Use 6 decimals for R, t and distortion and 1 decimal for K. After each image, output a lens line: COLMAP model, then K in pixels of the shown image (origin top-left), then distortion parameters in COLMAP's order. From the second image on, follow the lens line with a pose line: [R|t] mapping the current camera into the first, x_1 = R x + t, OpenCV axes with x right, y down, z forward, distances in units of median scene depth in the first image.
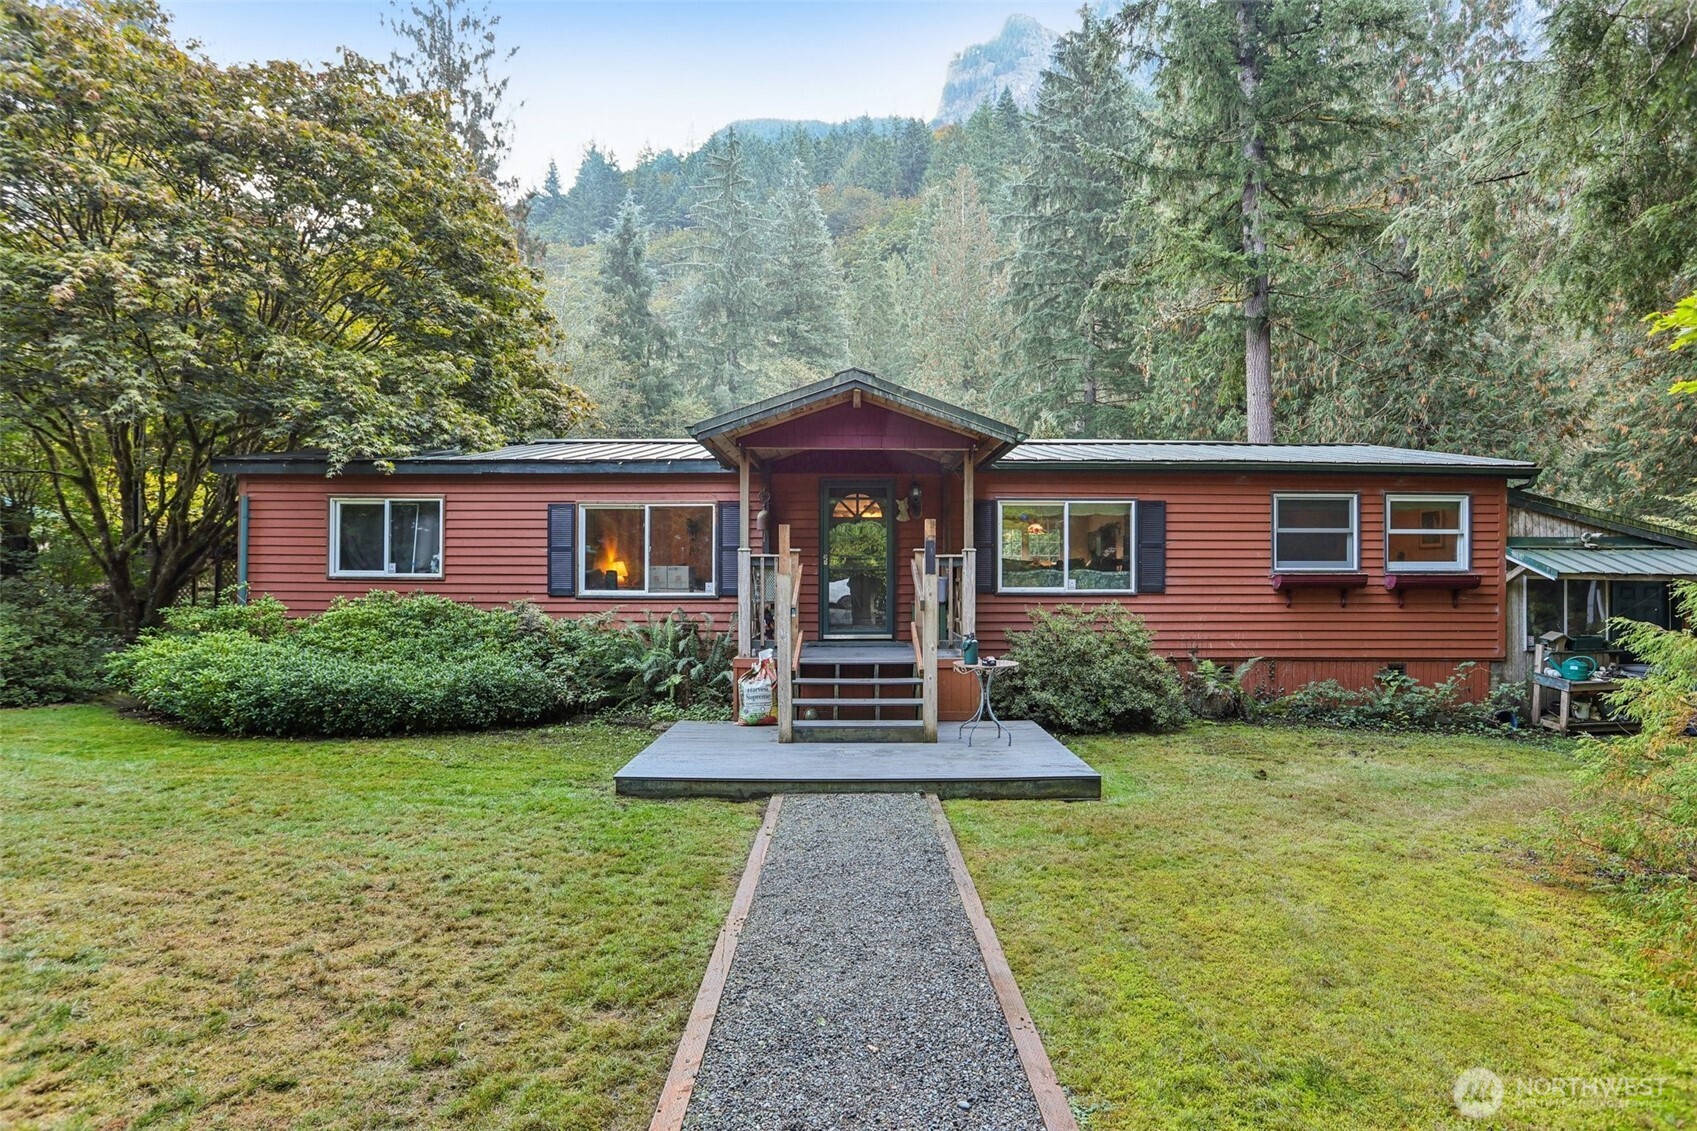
lens RADIAL K [[839.9, 0, 847.7], [0, 839.9, 561.4], [0, 0, 1]] dist [-0.049500, -0.000296]
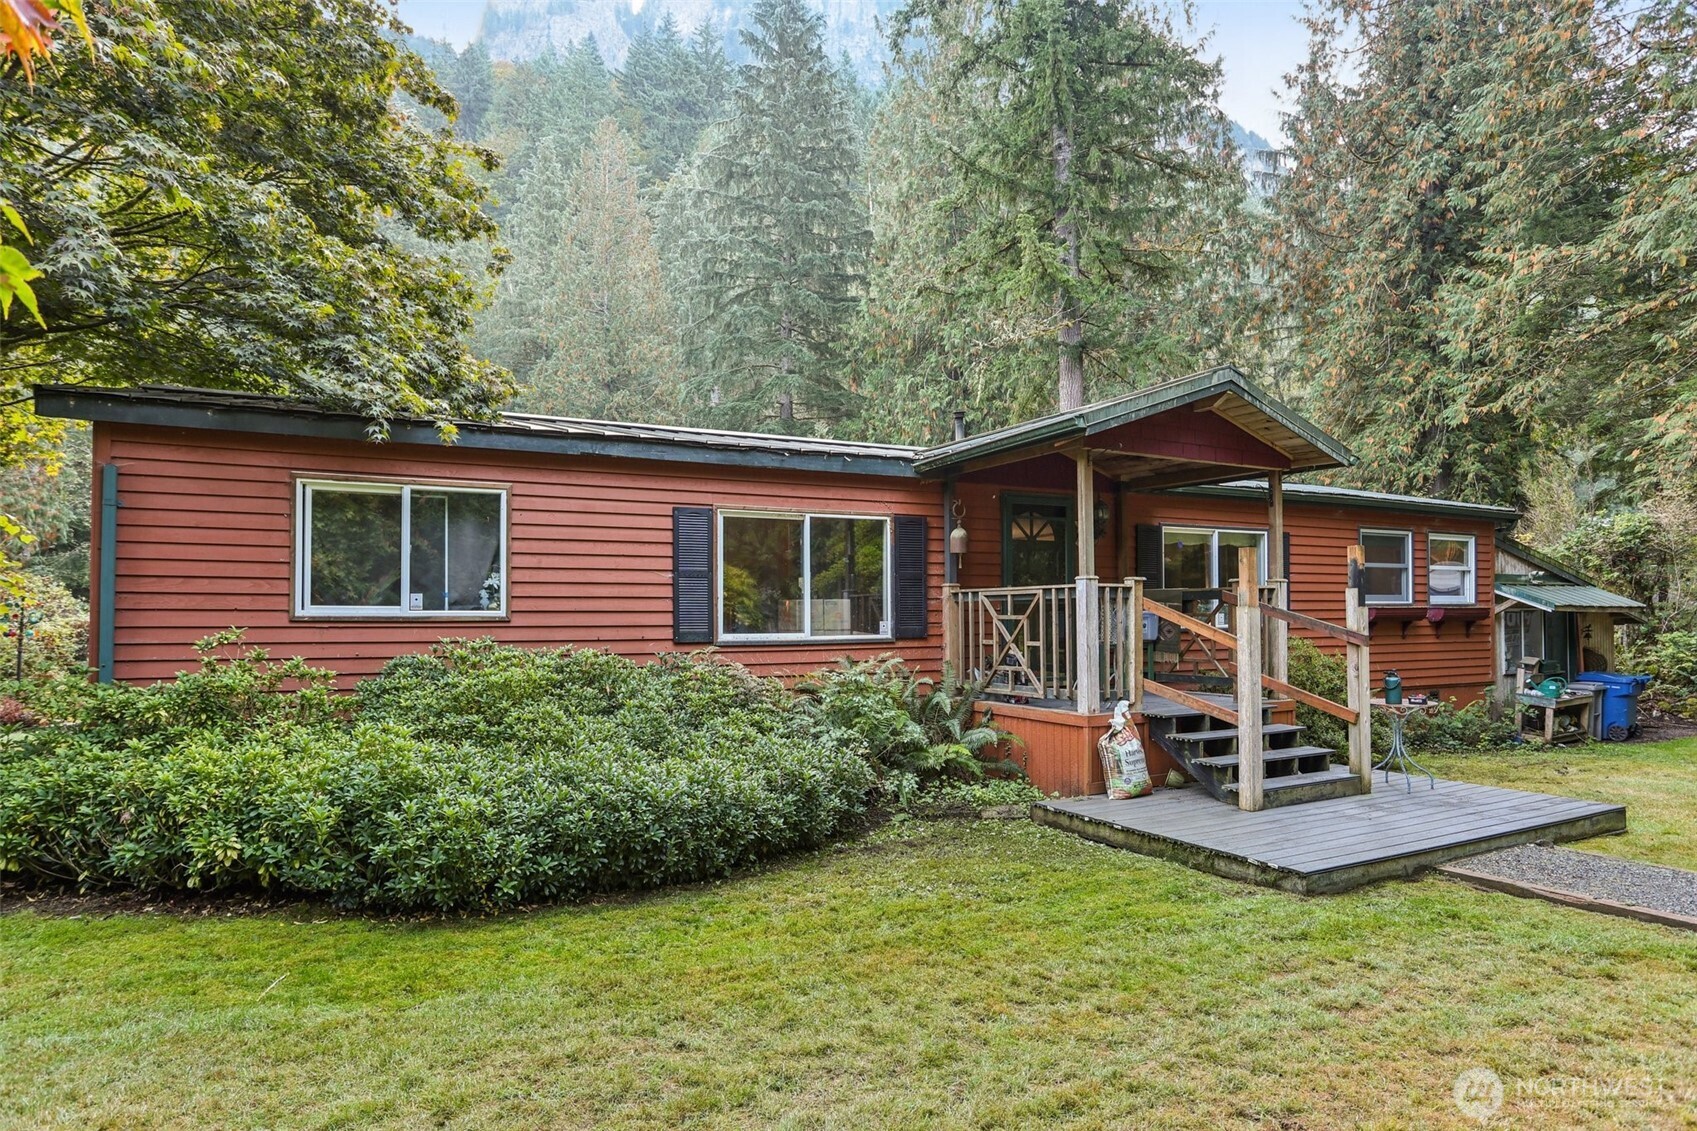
lens RADIAL K [[986.9, 0, 849.0], [0, 986.9, 572.1], [0, 0, 1]] dist [-0.026831, 0.001644]
pose [[0.881379, 0.014098, 0.472200, -0.611175], [-0.001106, 0.999613, -0.027779, 0.005964], [-0.472409, 0.023962, 0.881054, 0.229554]]
